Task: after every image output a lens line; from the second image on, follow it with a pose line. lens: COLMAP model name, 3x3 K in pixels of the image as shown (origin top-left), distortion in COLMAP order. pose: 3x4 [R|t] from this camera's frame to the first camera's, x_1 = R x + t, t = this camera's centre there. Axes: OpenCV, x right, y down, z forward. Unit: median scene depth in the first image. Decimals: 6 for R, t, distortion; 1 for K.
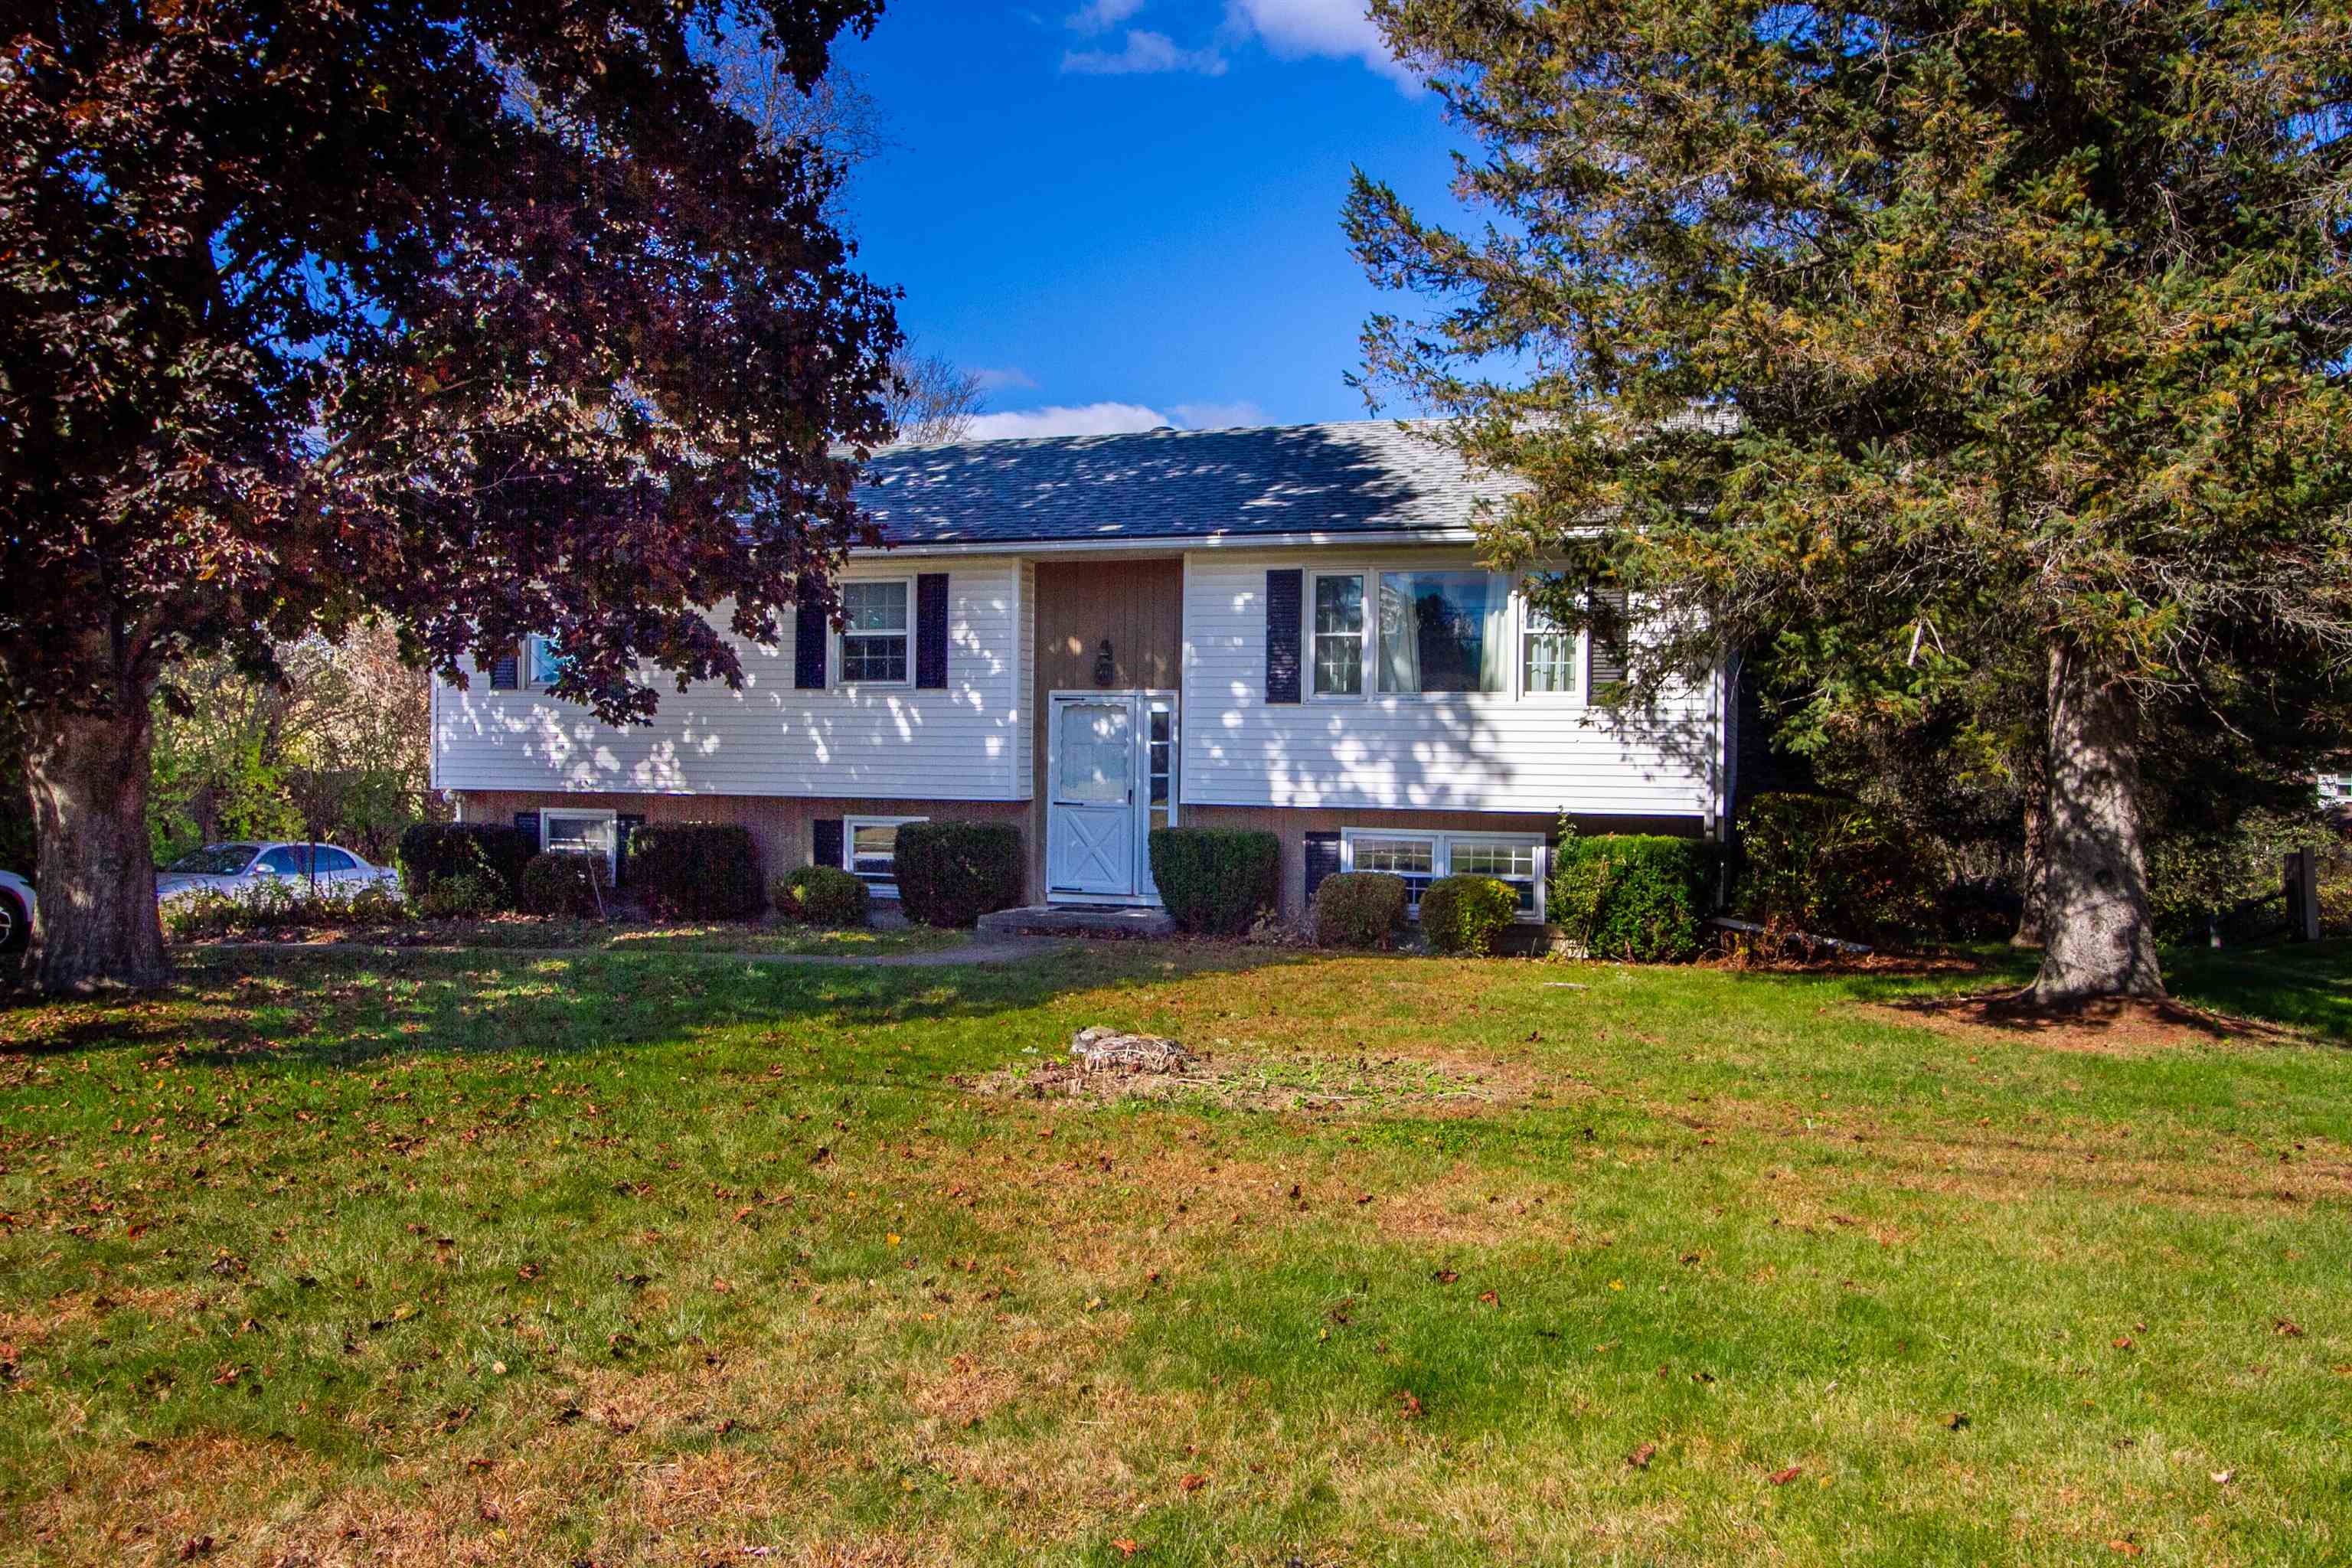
lens RADIAL K [[1887.8, 0, 1171.3], [0, 1887.8, 777.1], [0, 0, 1]] dist [0.006937, 0.002726]
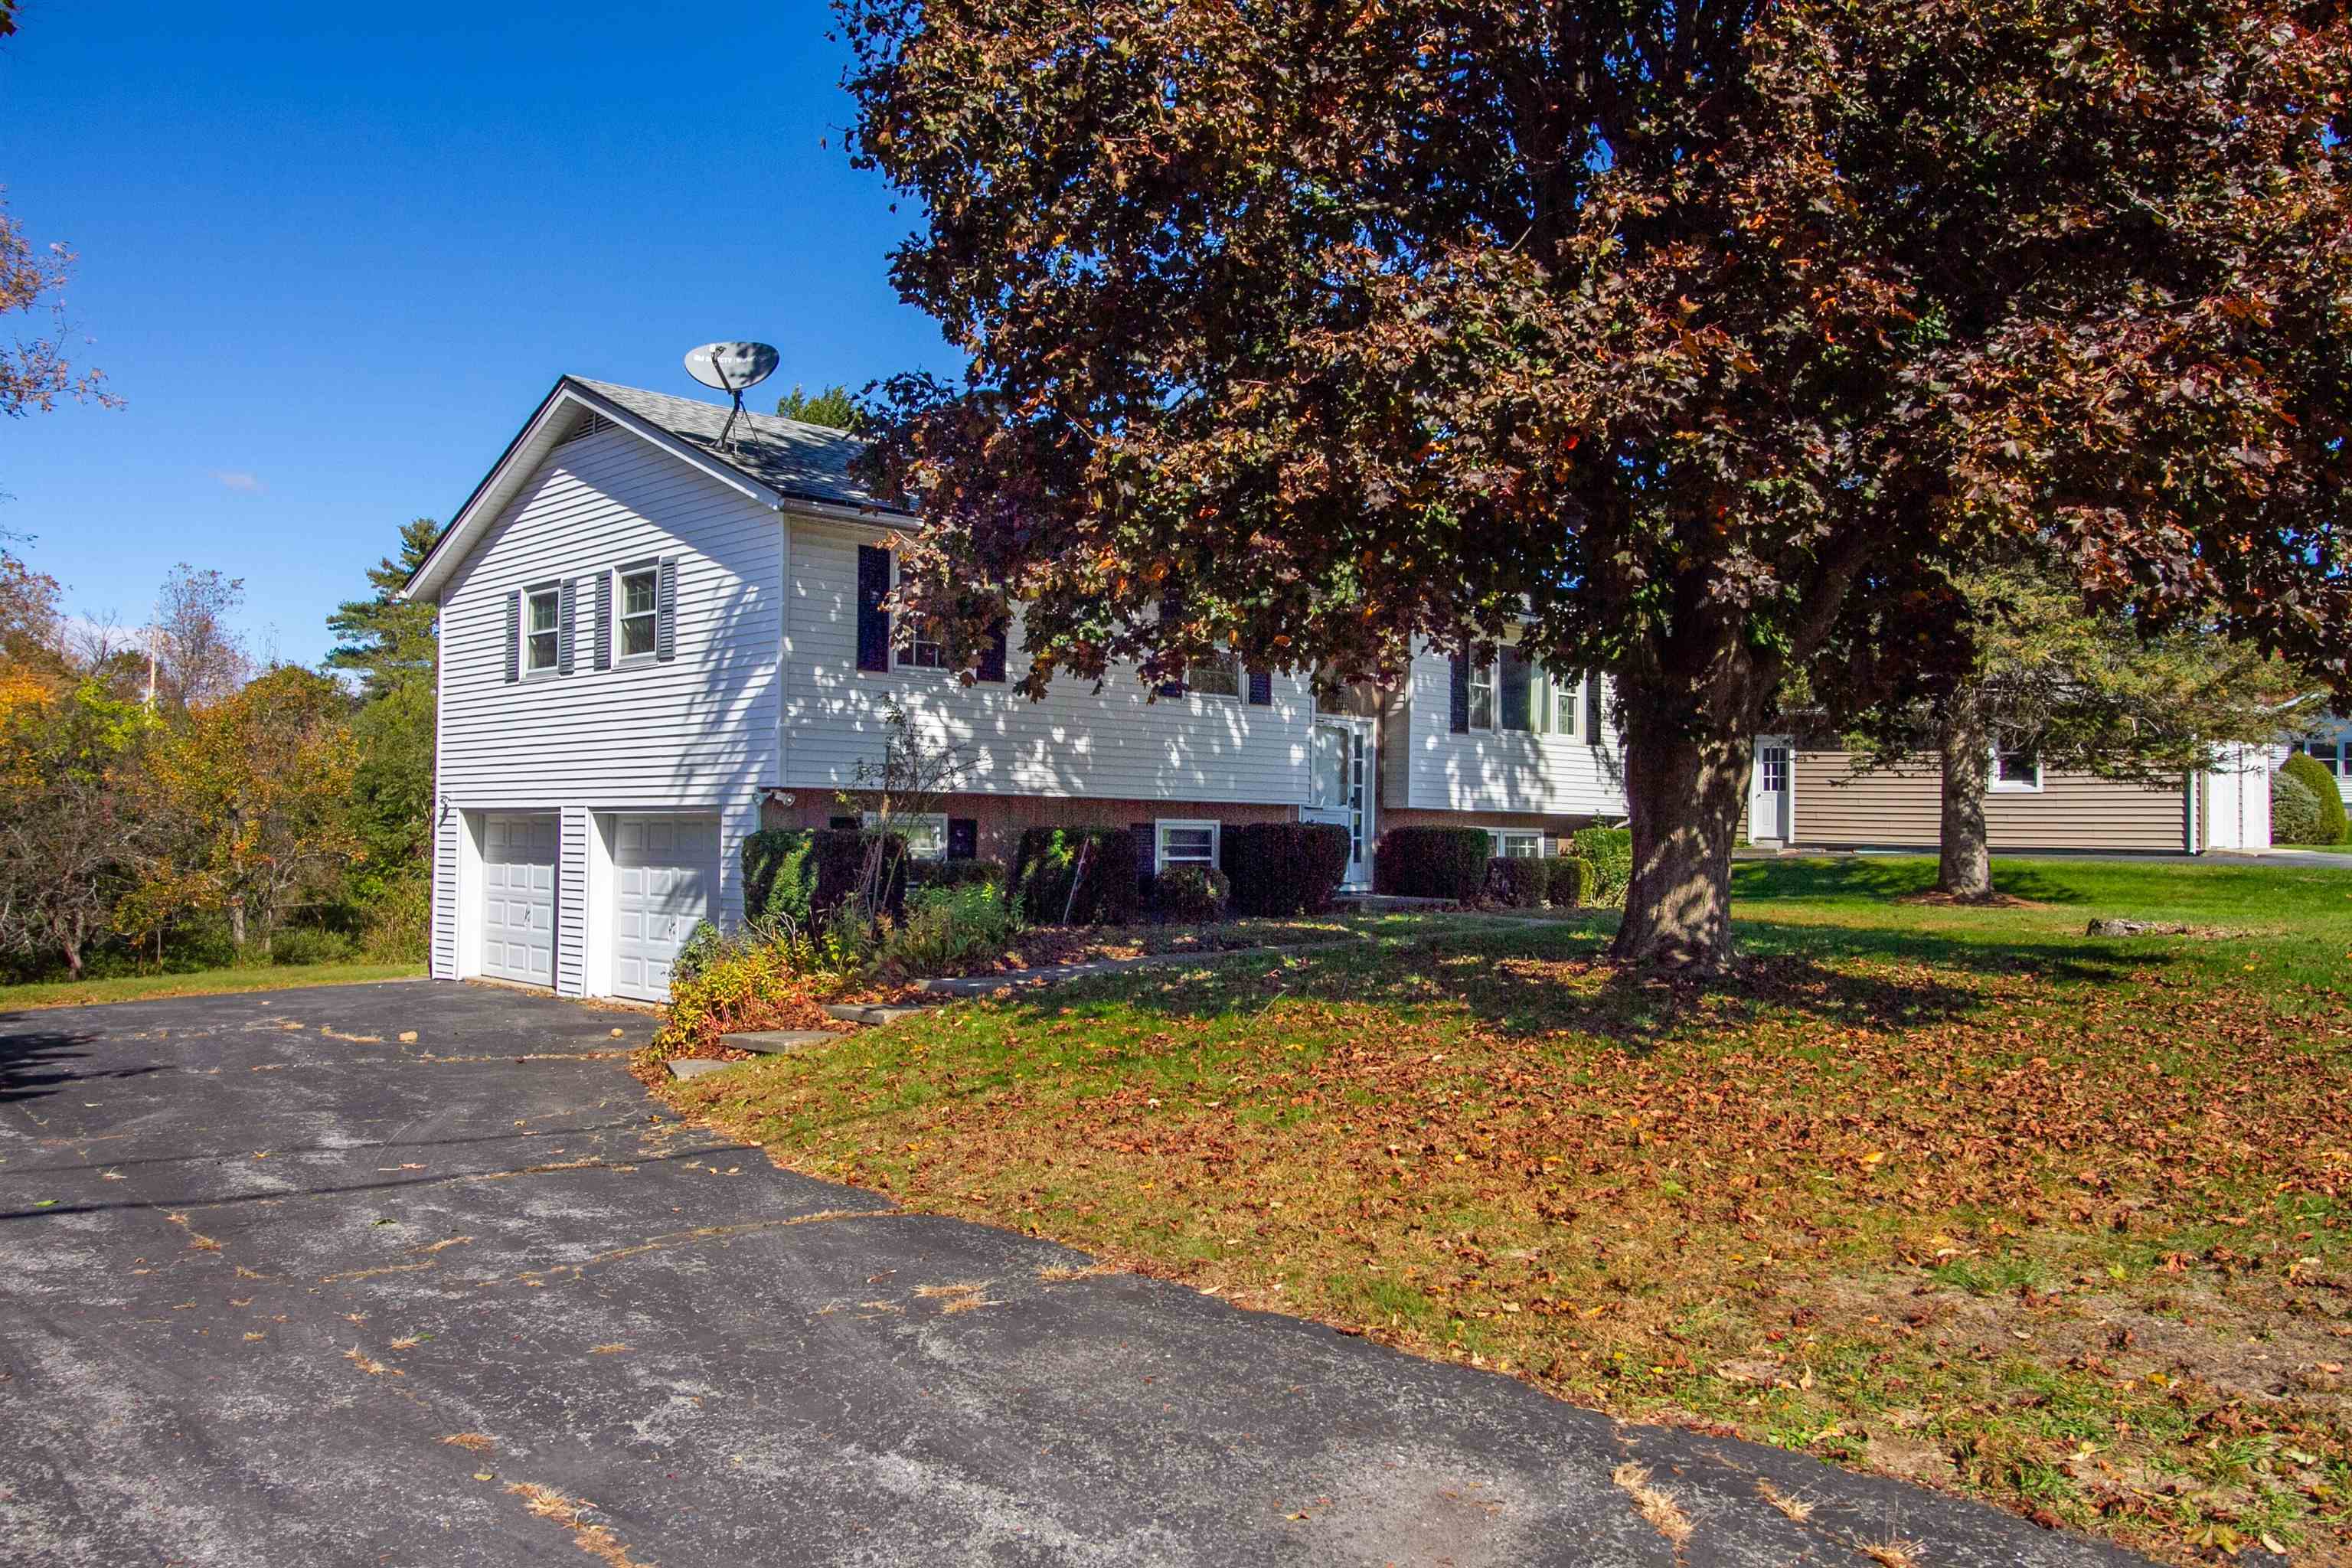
lens RADIAL K [[1773.7, 0, 1184.8], [0, 1773.7, 788.3], [0, 0, 1]] dist [-0.008799, -0.000913]
pose [[0.457311, 0.020652, 0.889067, -1.150710], [0.000076, 0.999729, -0.023262, 0.029296], [-0.889307, 0.010705, 0.457185, 0.597460]]
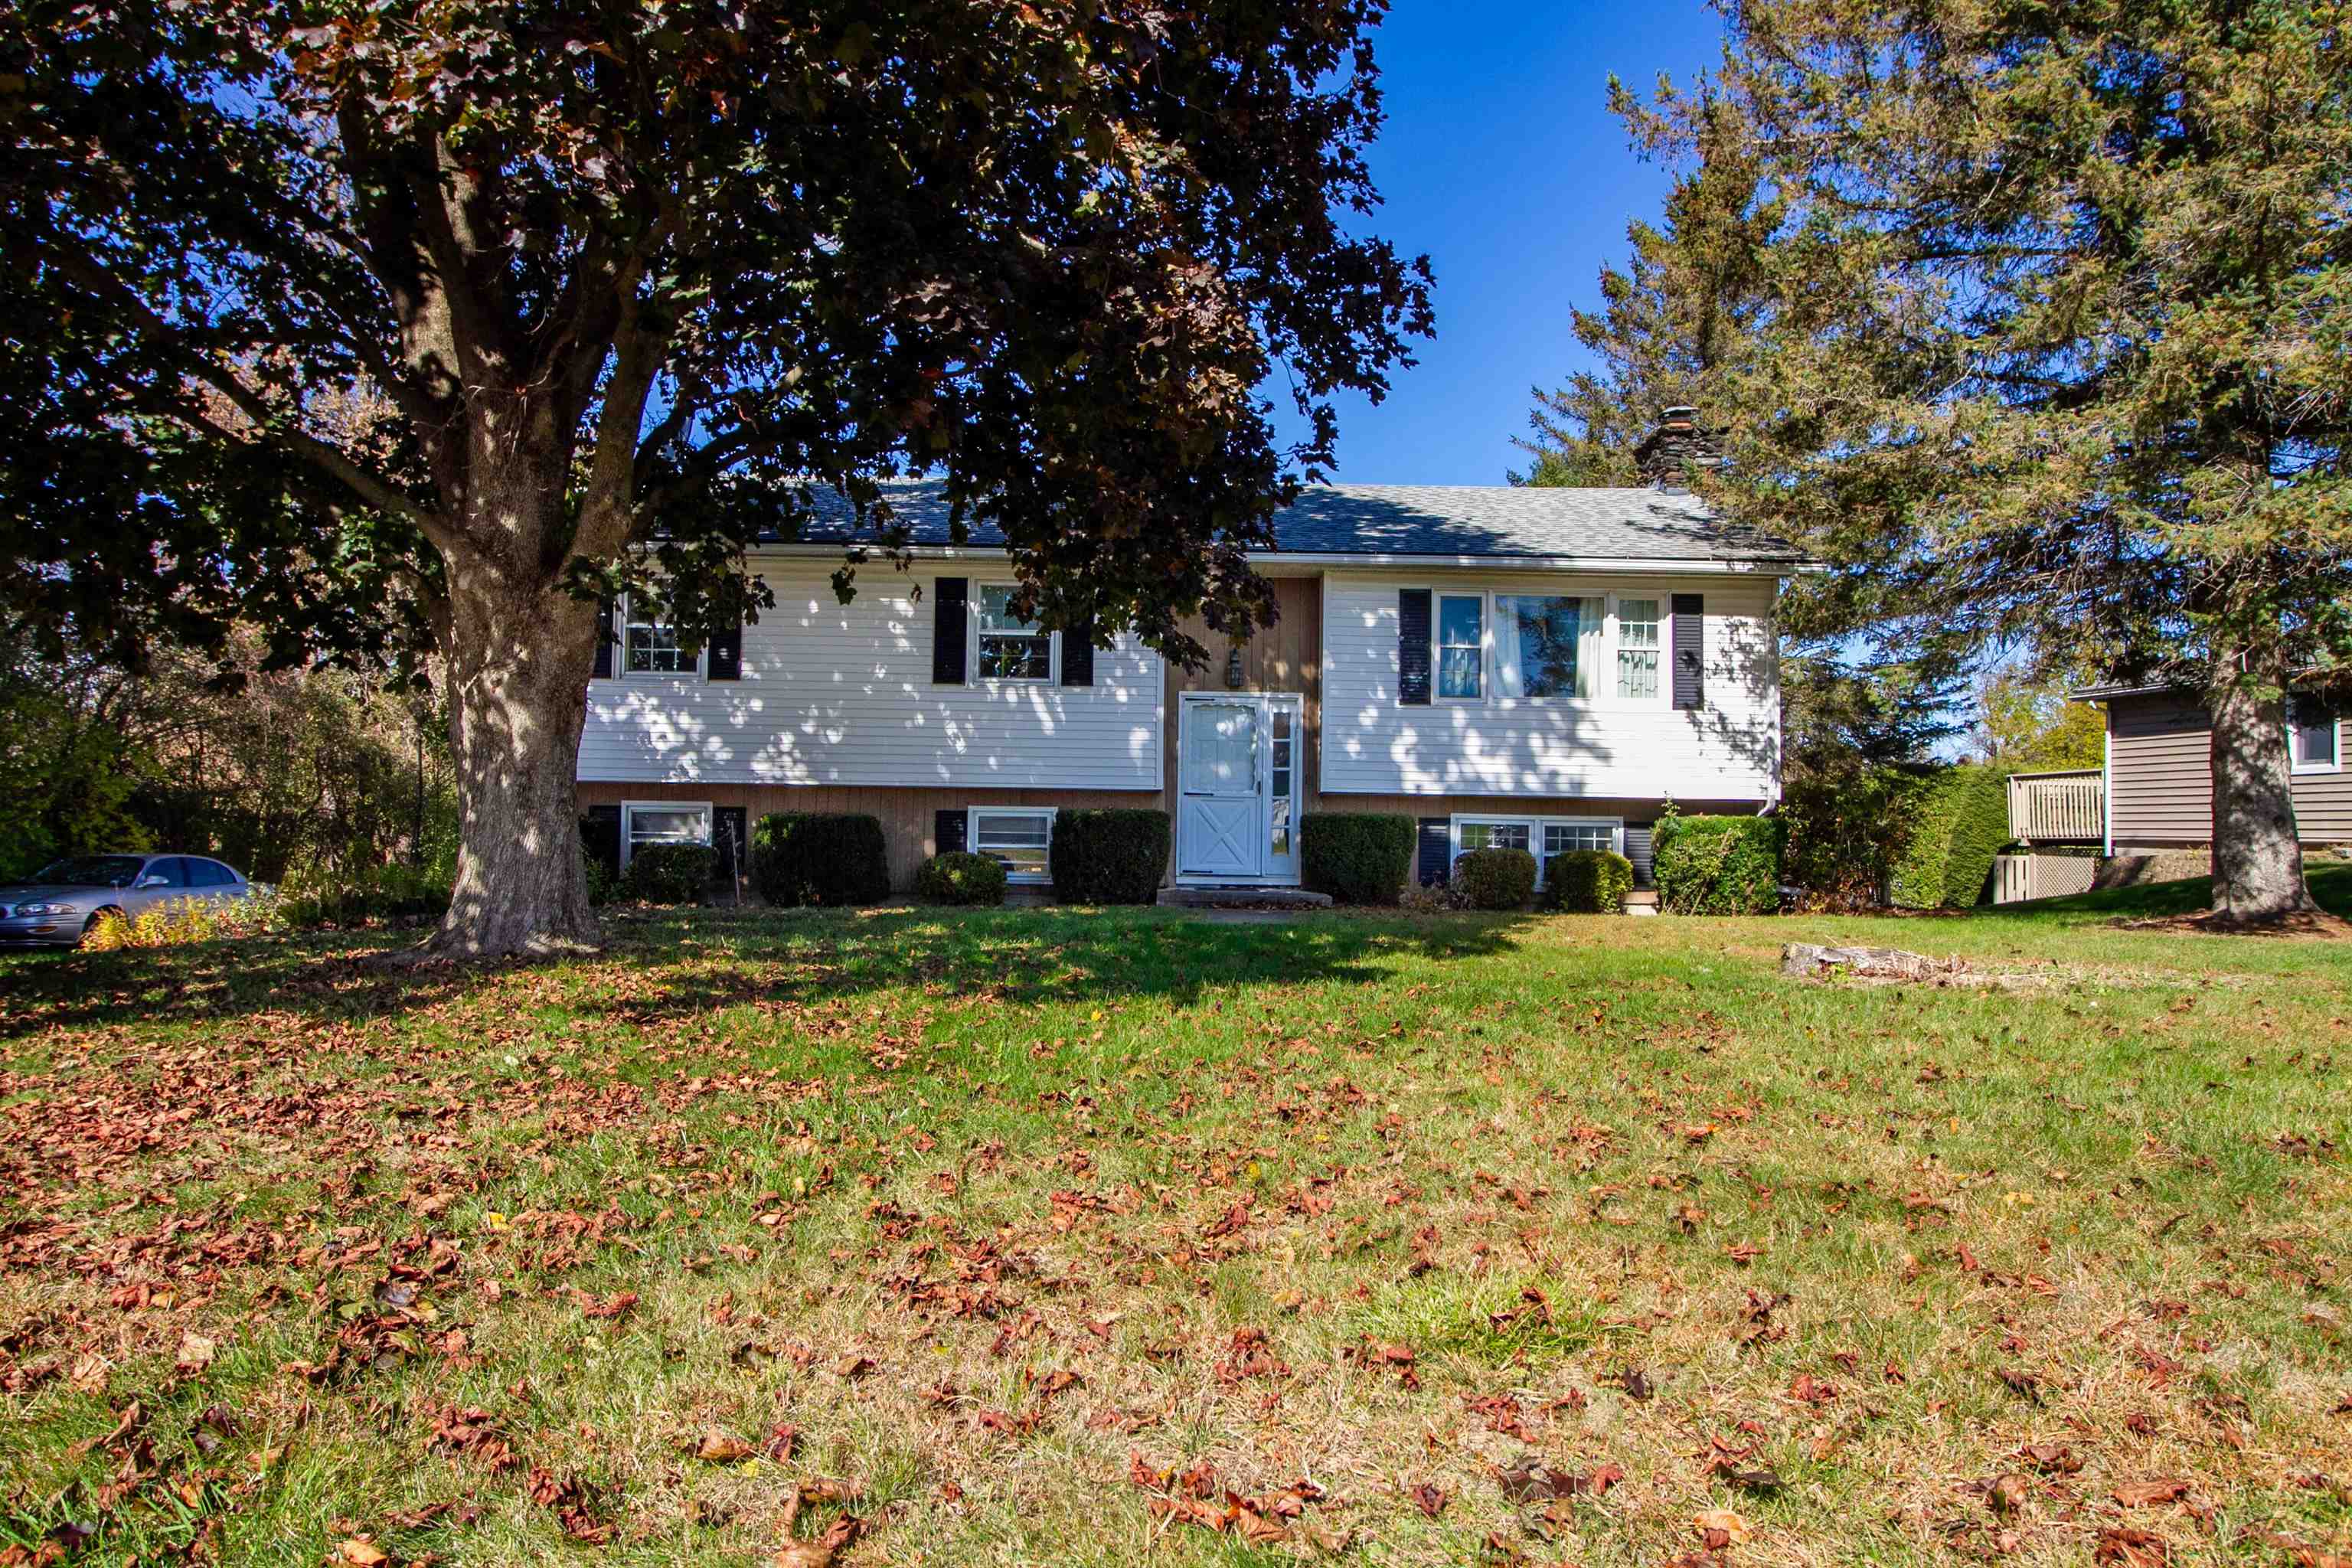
lens RADIAL K [[1494.7, 0, 1173.0], [0, 1494.7, 791.8], [0, 0, 1]] dist [-0.002984, -0.001257]
pose [[0.938687, 0.013070, 0.344523, -0.391925], [-0.000456, 0.999327, -0.036669, 0.047651], [-0.344771, 0.034264, 0.938061, 0.198962]]
